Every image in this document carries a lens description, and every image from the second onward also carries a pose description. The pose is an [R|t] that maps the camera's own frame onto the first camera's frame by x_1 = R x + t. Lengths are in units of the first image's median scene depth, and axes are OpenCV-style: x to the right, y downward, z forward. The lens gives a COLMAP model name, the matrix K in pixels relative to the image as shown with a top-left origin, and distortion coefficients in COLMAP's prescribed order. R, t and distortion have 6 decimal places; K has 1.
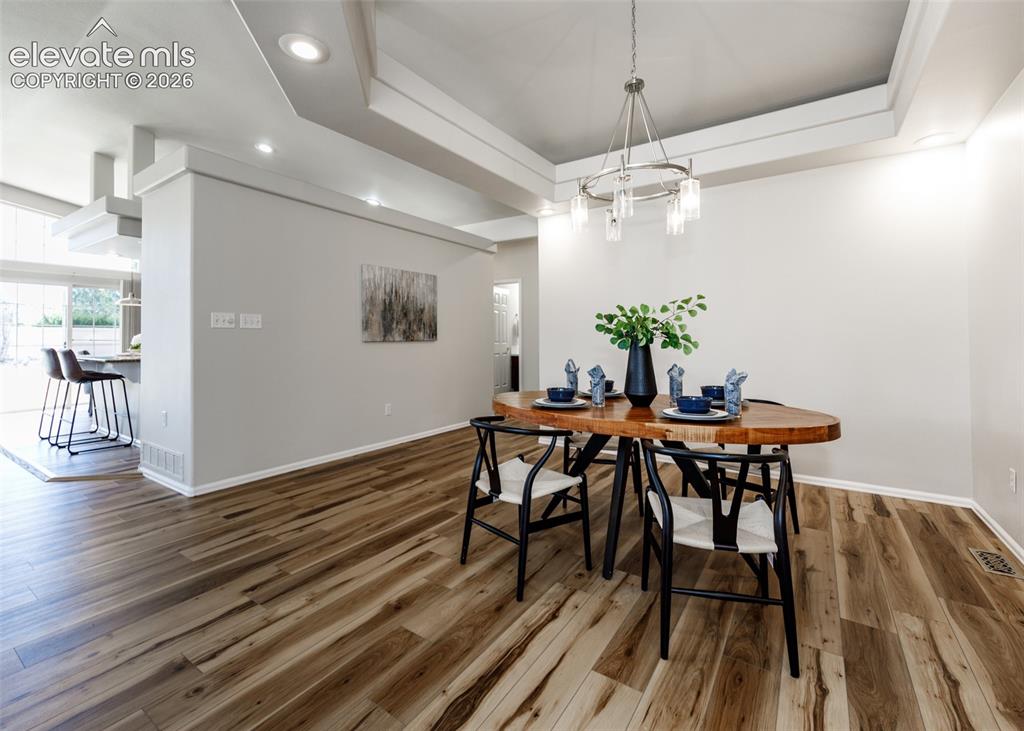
lens RADIAL K [[445.7, 0, 507.4], [0, 445.7, 324.6], [0, 0, 1]] dist [0.000480, 0.000103]
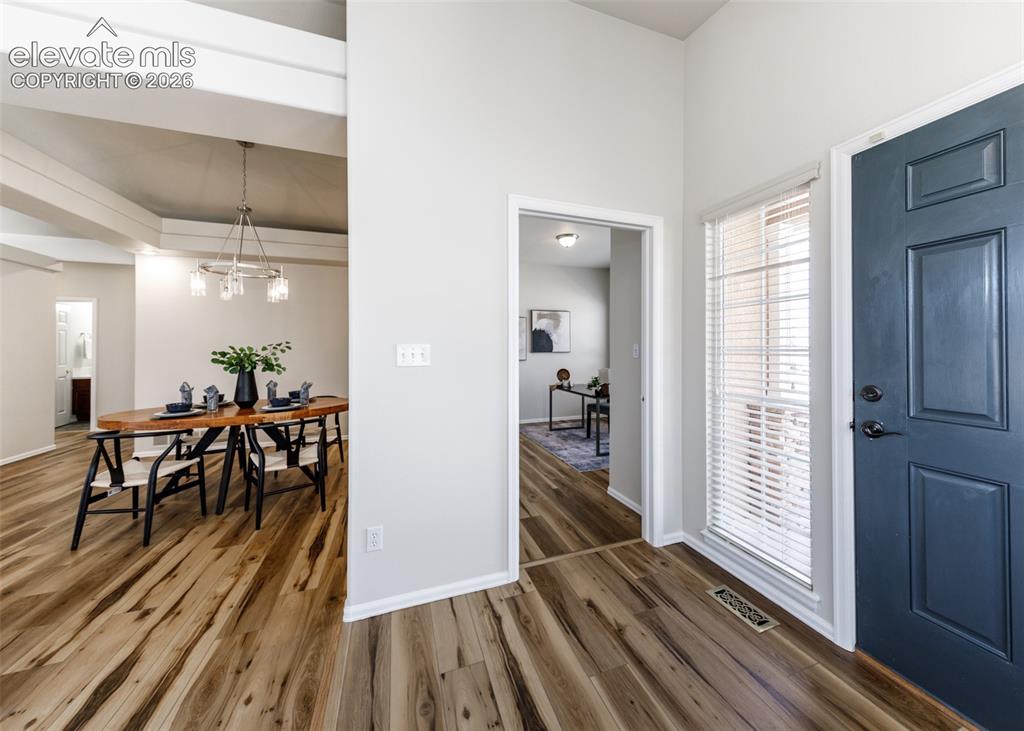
lens RADIAL K [[361.3, 0, 529.4], [0, 361.3, 340.3], [0, 0, 1]] dist [0.002122, -0.000038]
pose [[0.579902, 0.012602, 0.814589, -0.195158], [-0.017978, 0.999835, -0.002670, -0.085144], [-0.814488, -0.013097, 0.580033, -0.654114]]
